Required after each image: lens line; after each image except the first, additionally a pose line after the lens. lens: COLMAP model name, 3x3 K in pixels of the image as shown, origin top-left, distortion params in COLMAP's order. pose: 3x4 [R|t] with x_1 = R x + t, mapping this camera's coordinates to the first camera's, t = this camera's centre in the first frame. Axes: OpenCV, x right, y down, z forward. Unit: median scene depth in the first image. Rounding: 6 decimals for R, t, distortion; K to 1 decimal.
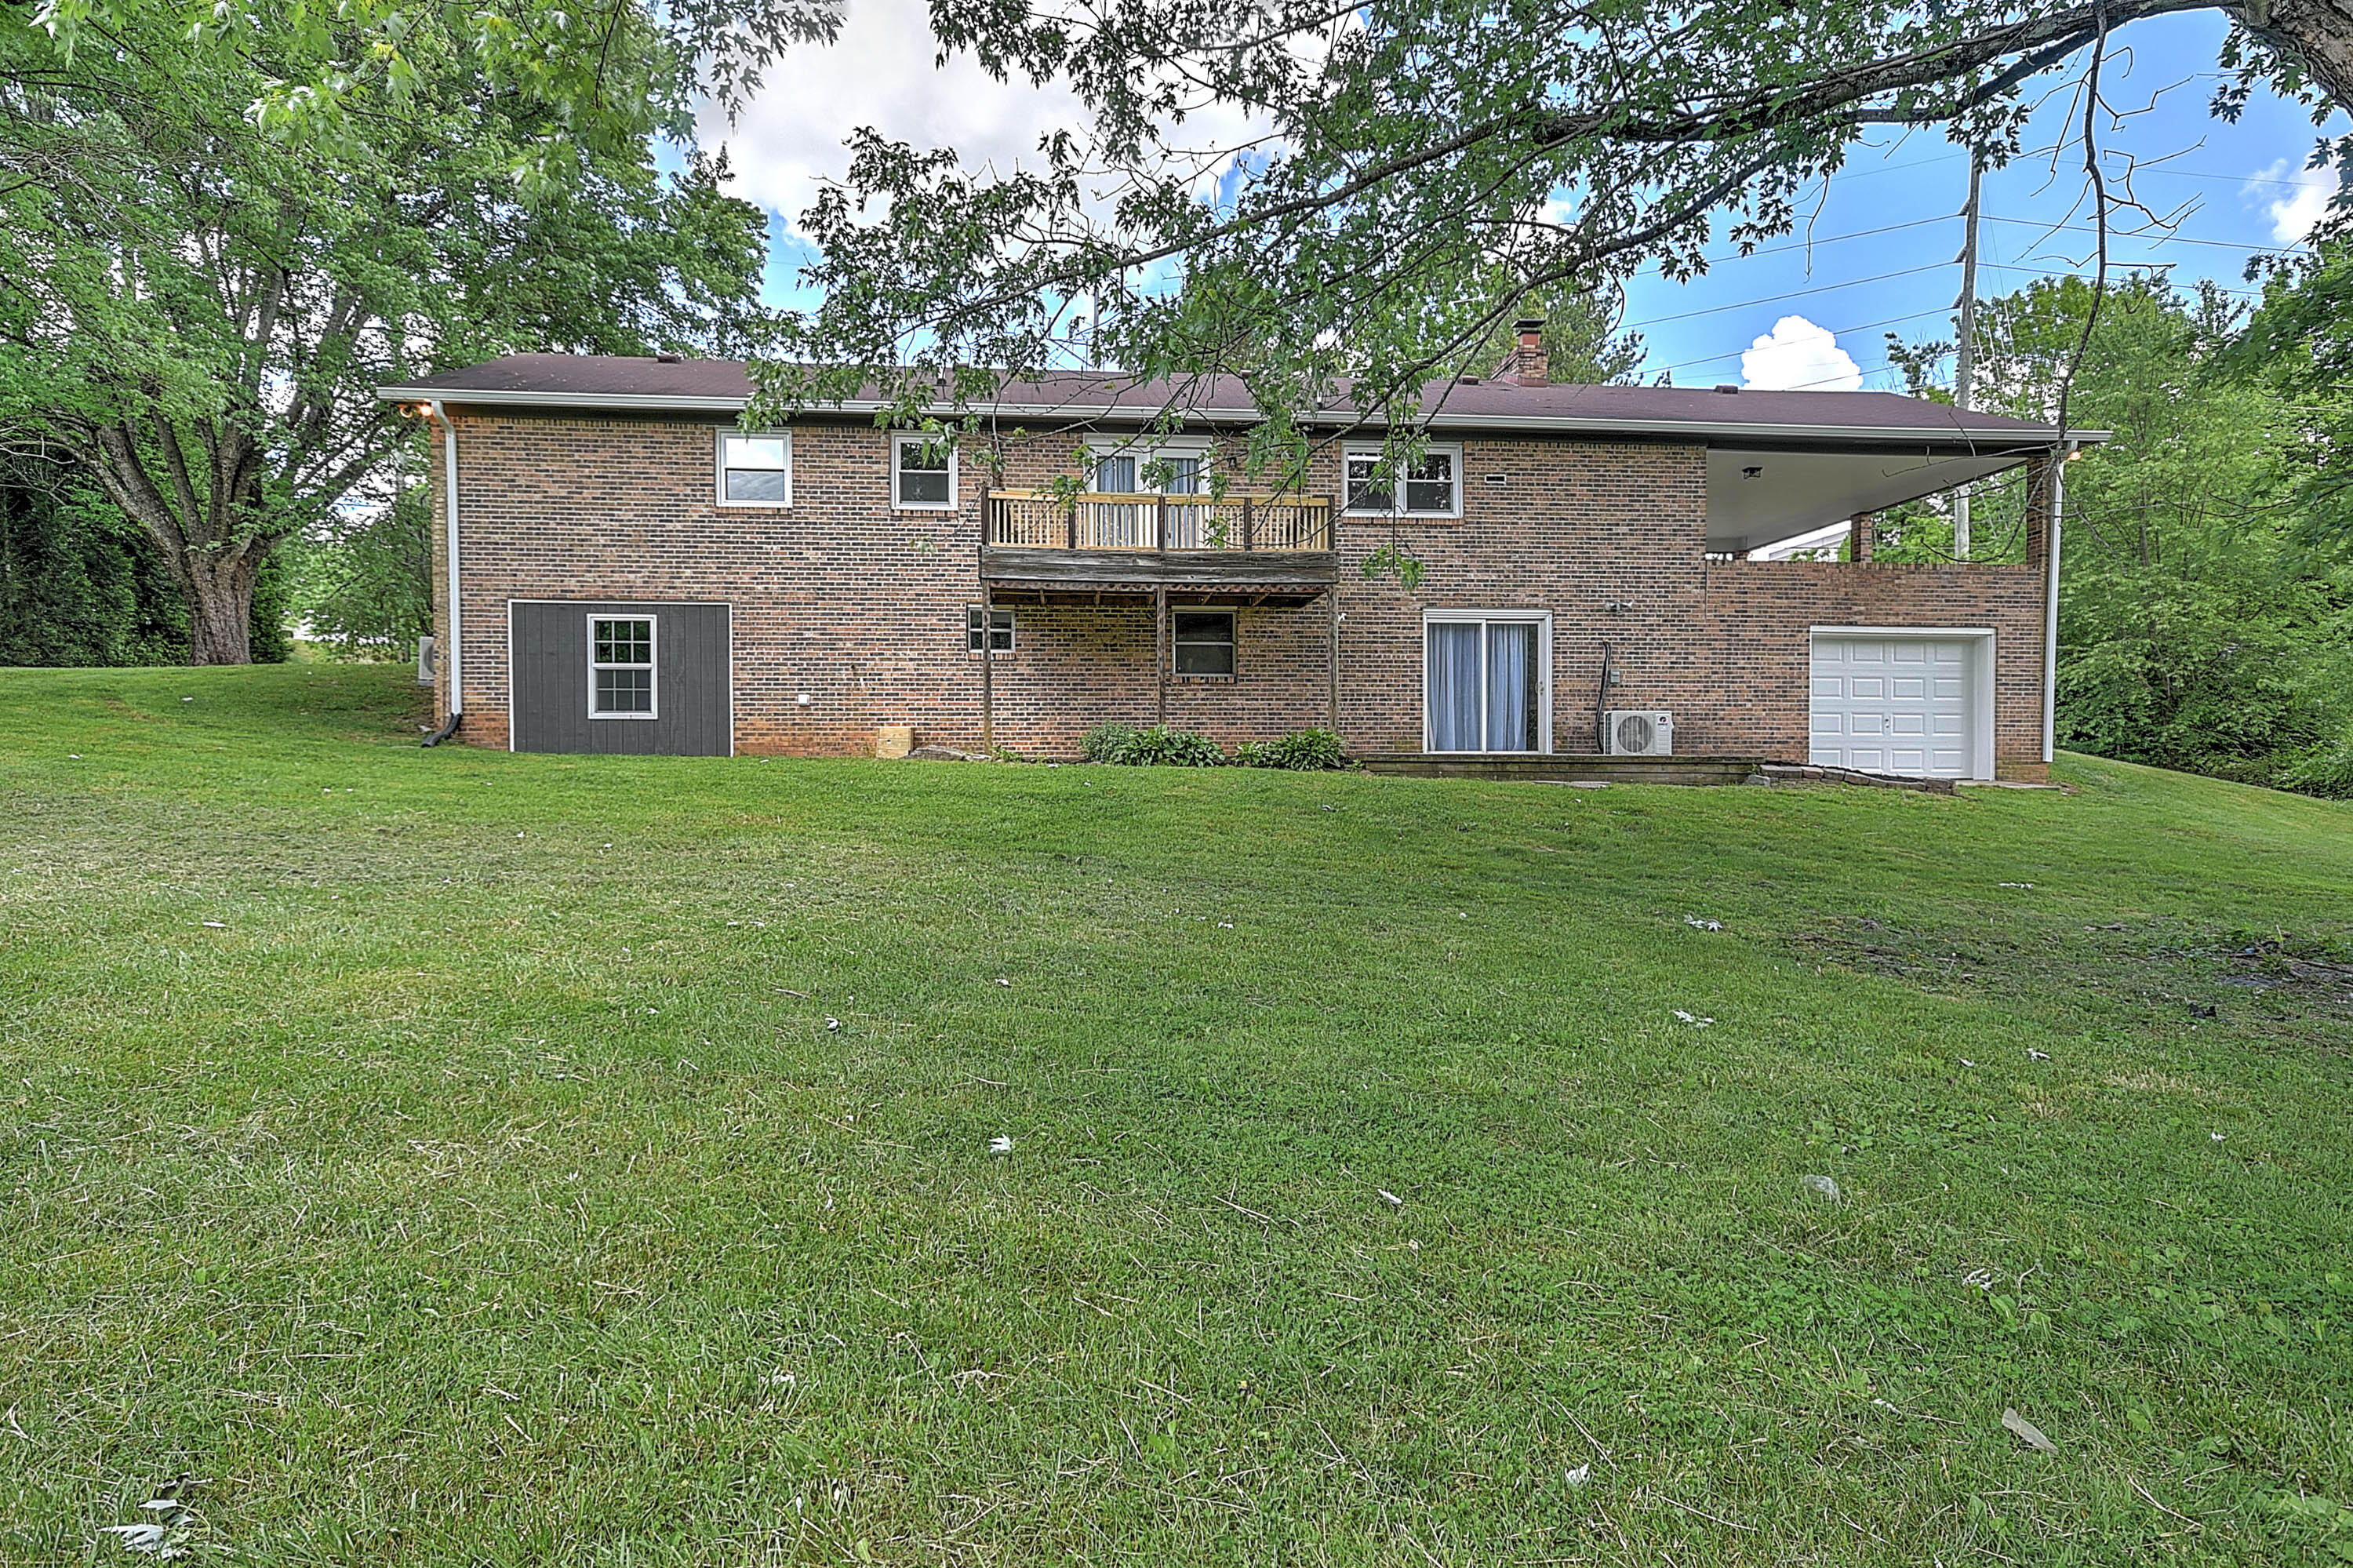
lens RADIAL K [[1422.9, 0, 1176.2], [0, 1422.9, 789.9], [0, 0, 1]] dist [0.034114, 0.002803]
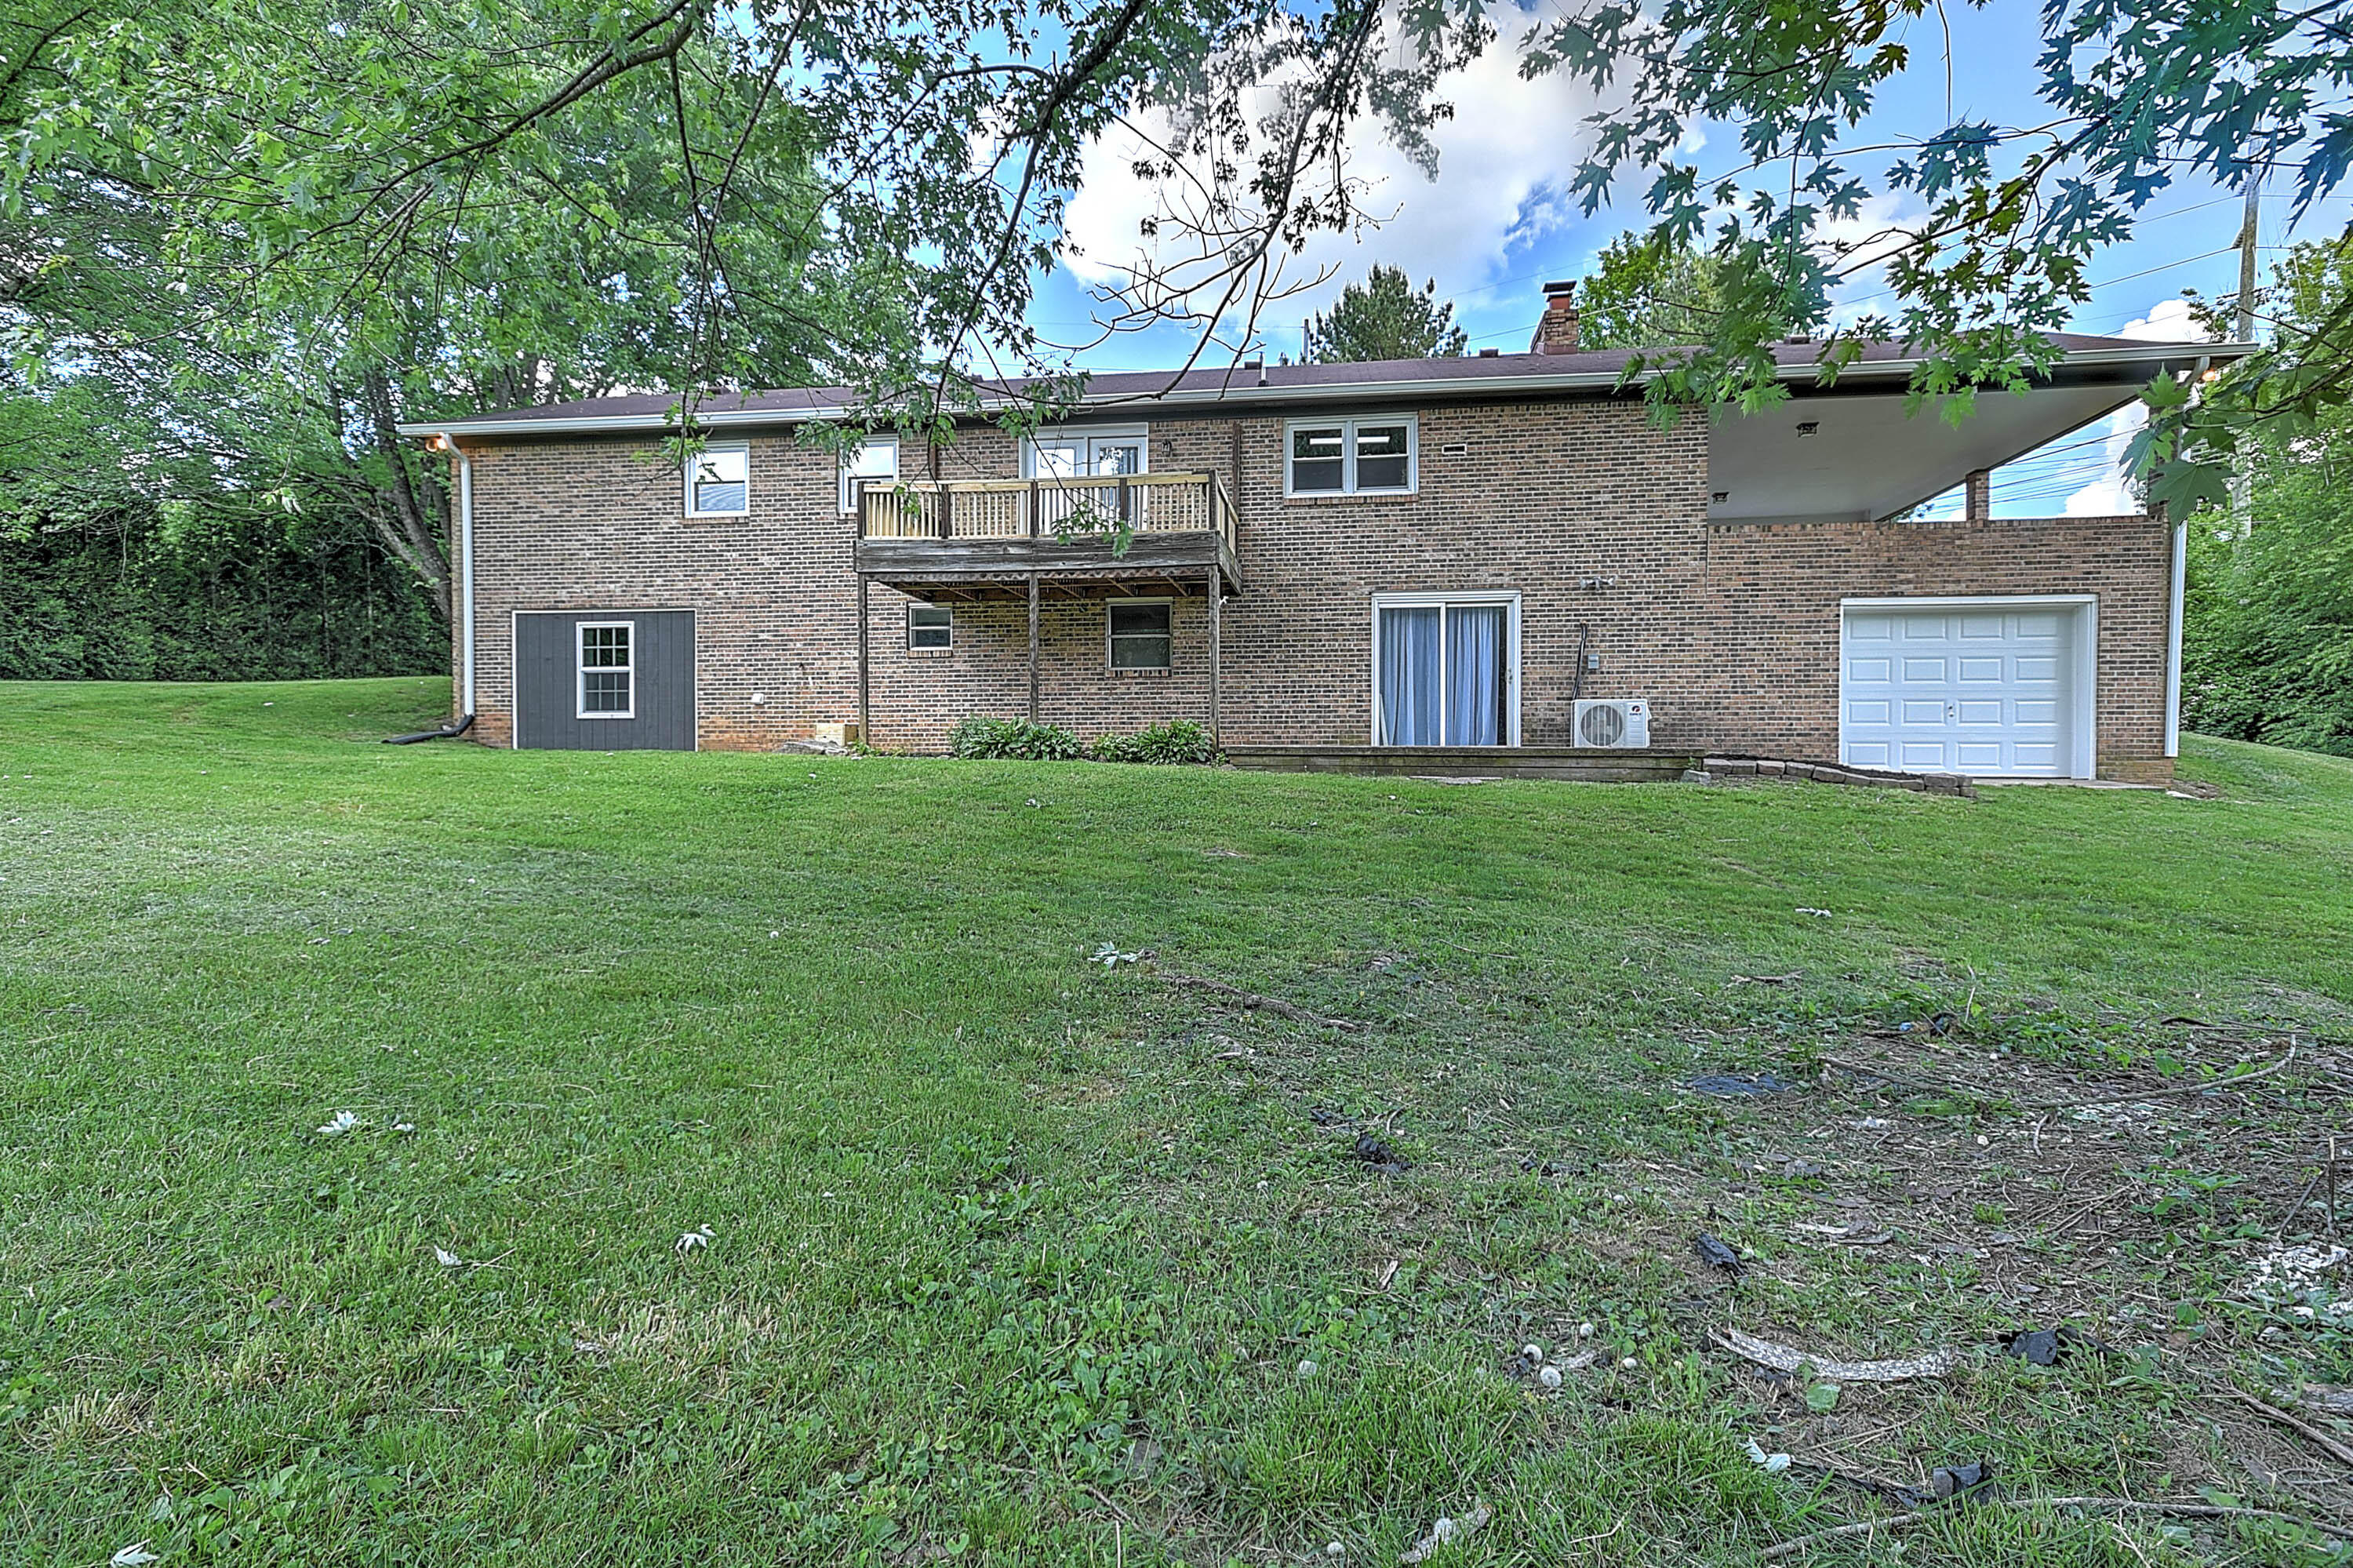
lens RADIAL K [[1258.8, 0, 1175.2], [0, 1258.8, 795.2], [0, 0, 1]] dist [0.029851, -0.002162]
pose [[0.967573, 0.006115, -0.252516, 0.270205], [-0.005383, 0.999979, 0.003588, 0.003113], [0.252533, -0.002113, 0.967586, 0.175990]]
